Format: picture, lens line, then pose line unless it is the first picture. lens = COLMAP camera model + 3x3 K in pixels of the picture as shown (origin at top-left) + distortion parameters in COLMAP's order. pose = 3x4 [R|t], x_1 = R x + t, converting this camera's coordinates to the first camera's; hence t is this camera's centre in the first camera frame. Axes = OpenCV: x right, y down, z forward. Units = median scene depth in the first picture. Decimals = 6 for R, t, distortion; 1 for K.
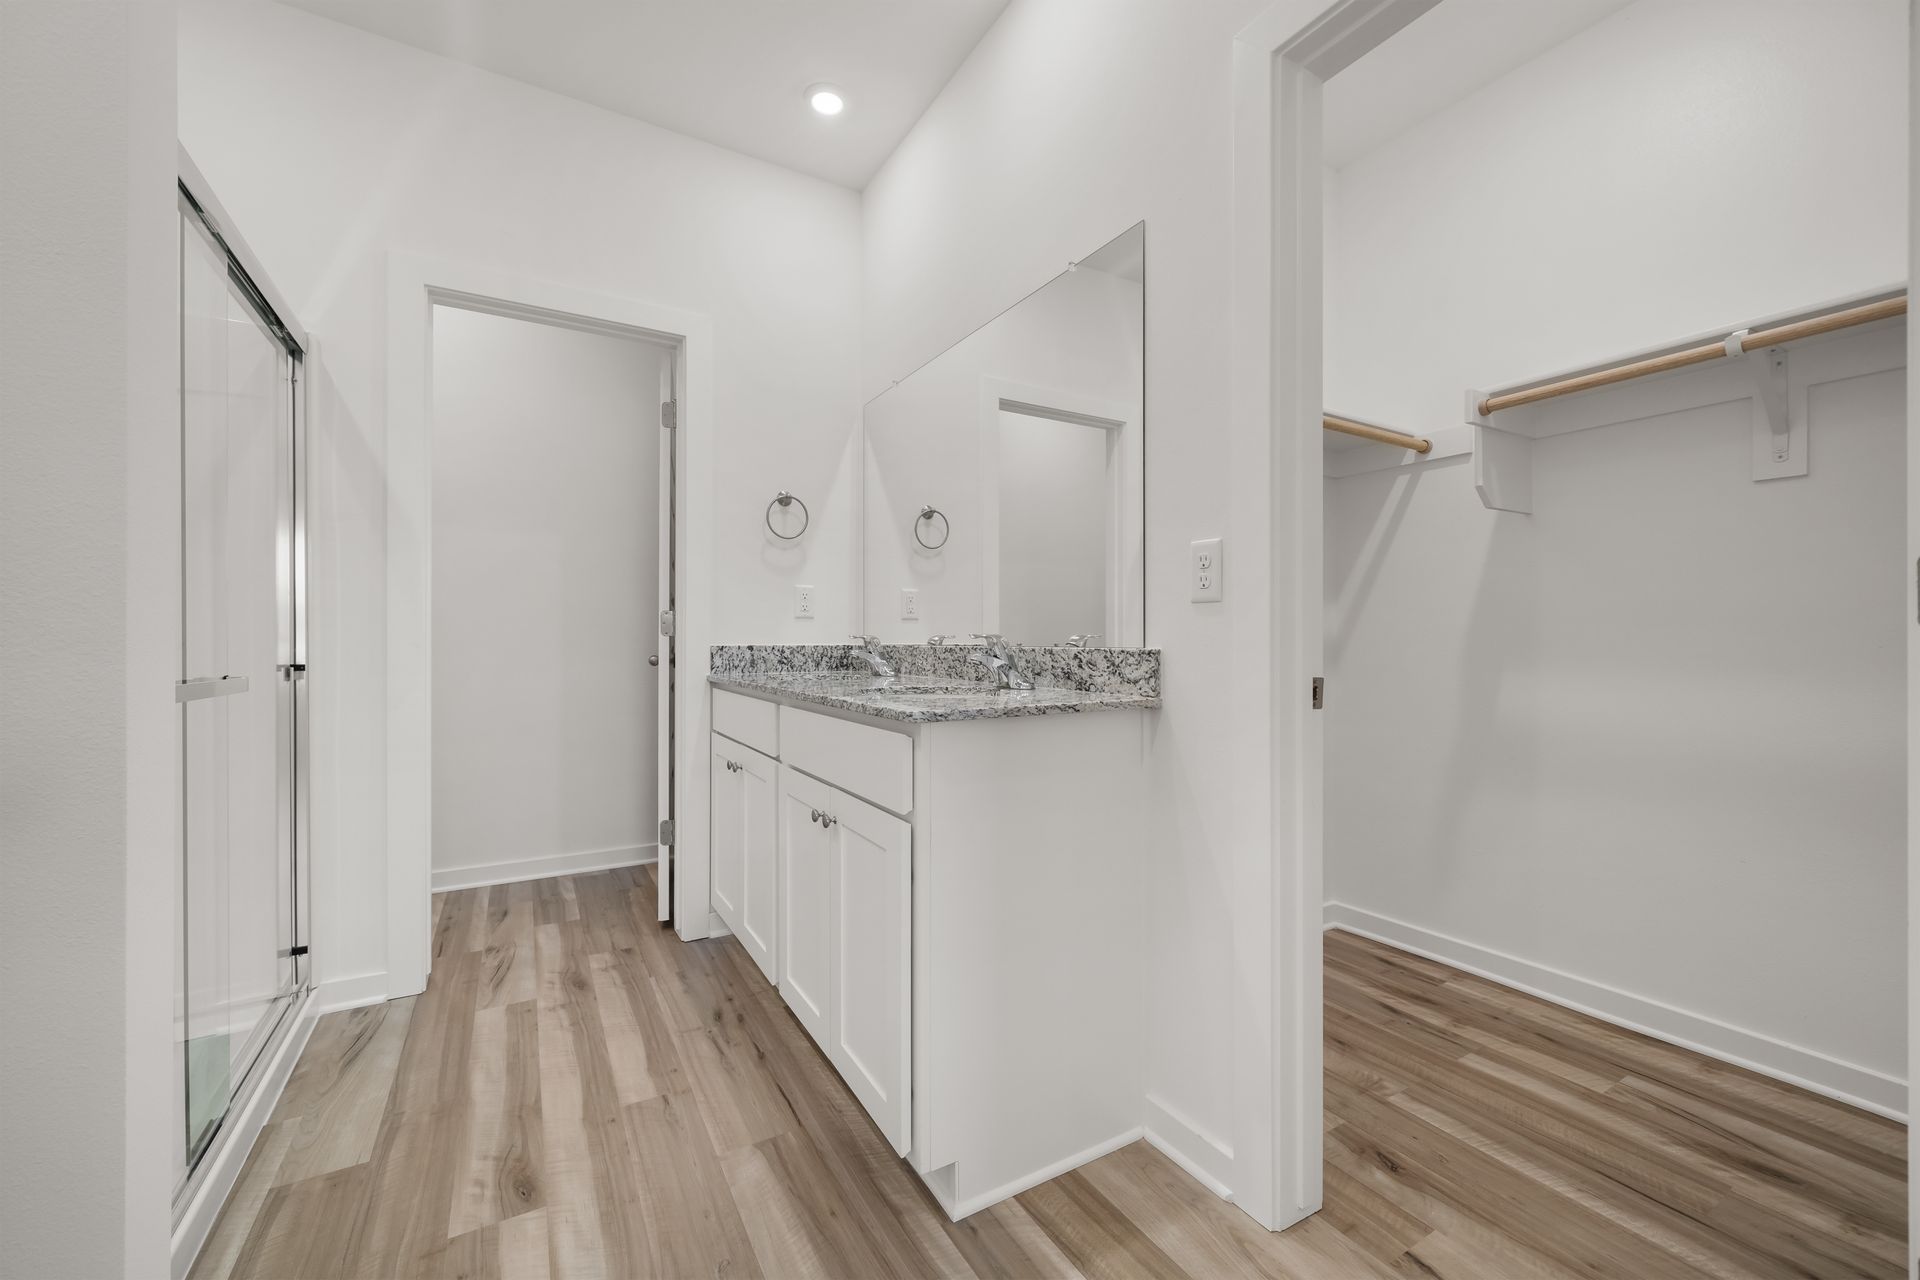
lens RADIAL K [[755.1, 0, 961.5], [0, 755.1, 646.0], [0, 0, 1]] dist [-0.005918, 0.000495]
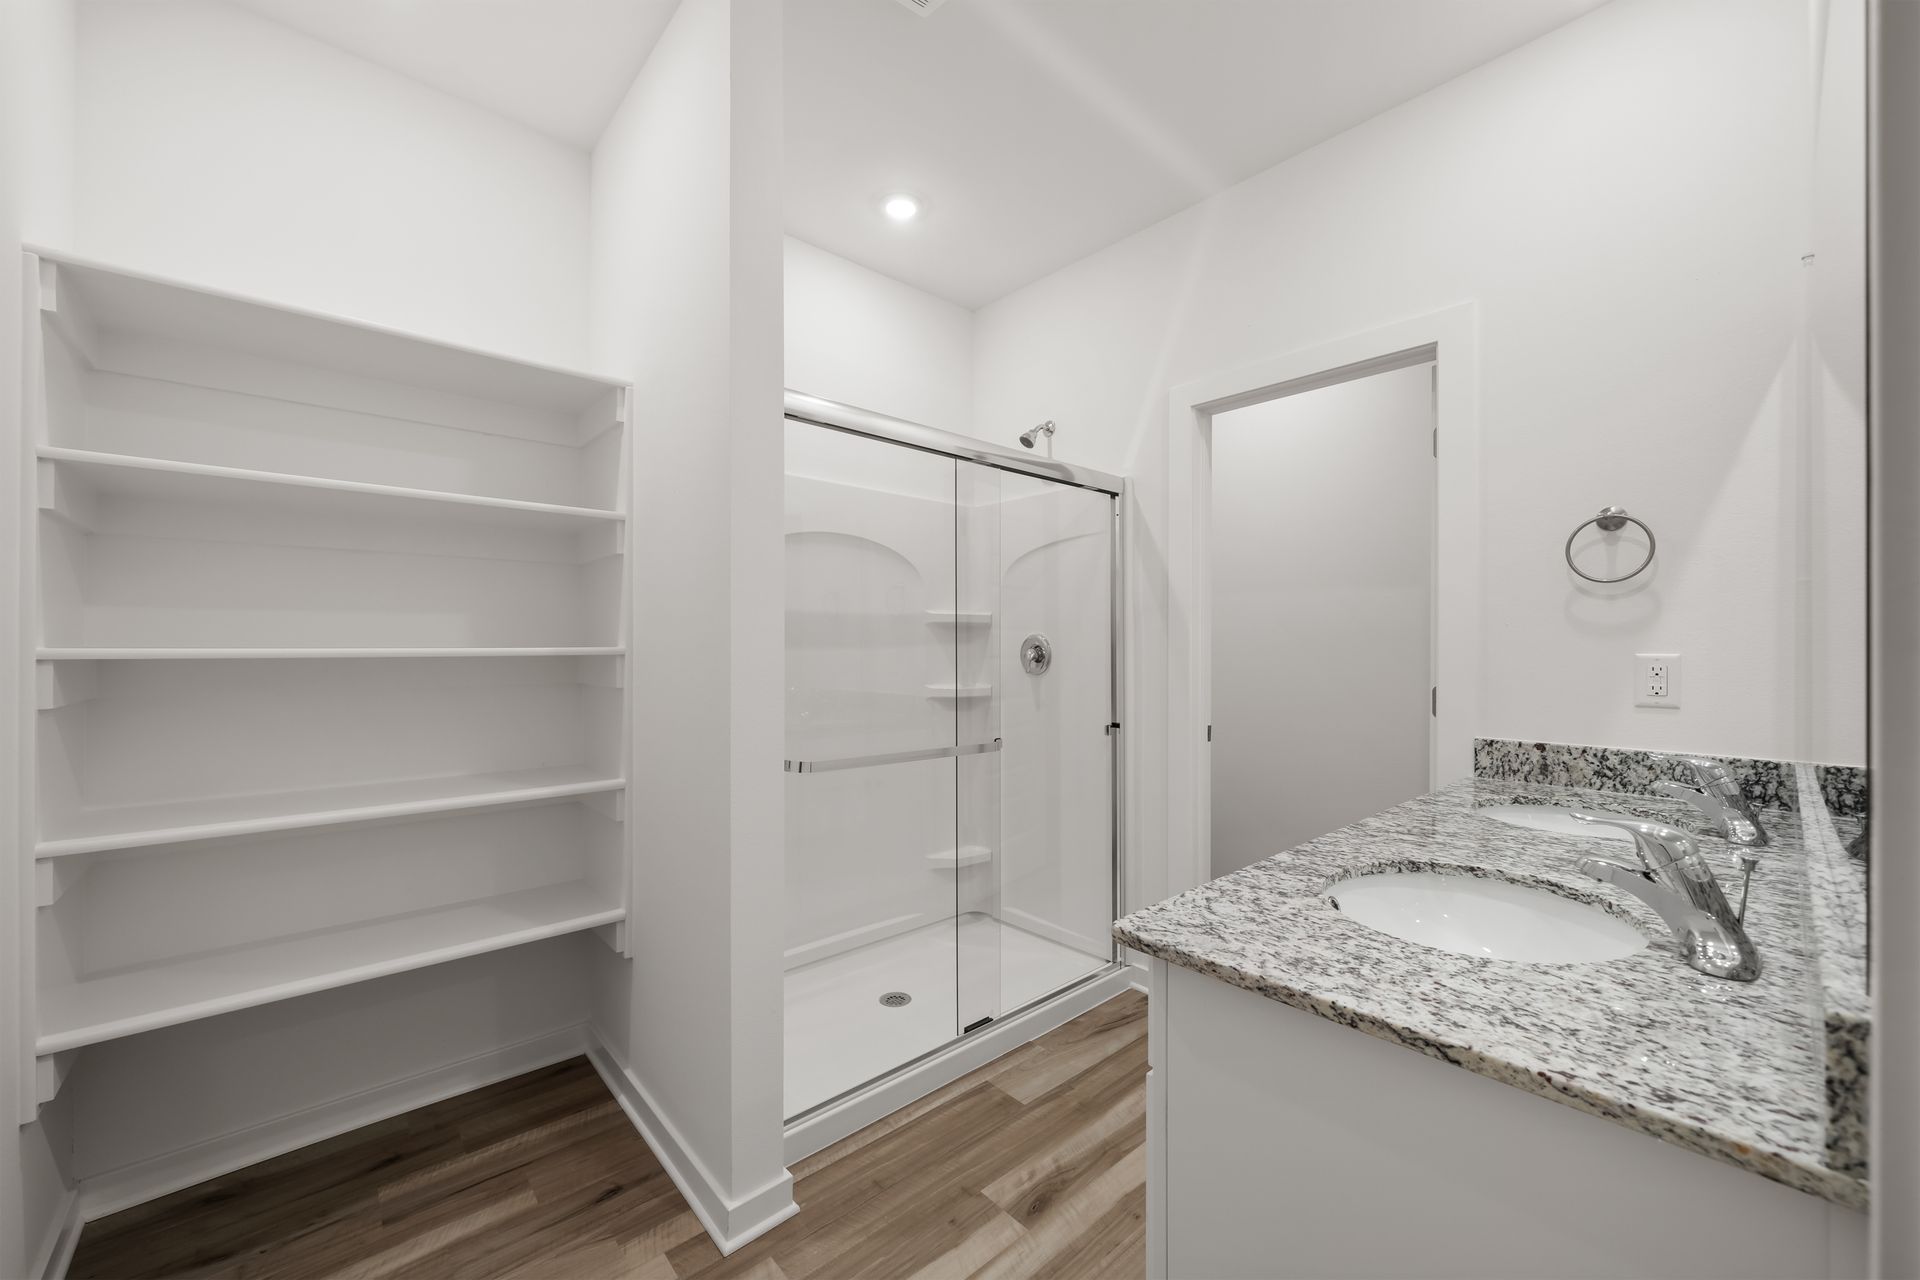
lens RADIAL K [[755.1, 0, 972.1], [0, 755.1, 649.7], [0, 0, 1]] dist [-0.005918, 0.000495]
pose [[0.183498, 0.012447, -0.982941, 0.414453], [-0.012844, 0.999865, 0.010264, -0.120337], [0.982936, 0.010742, 0.183633, 0.506149]]
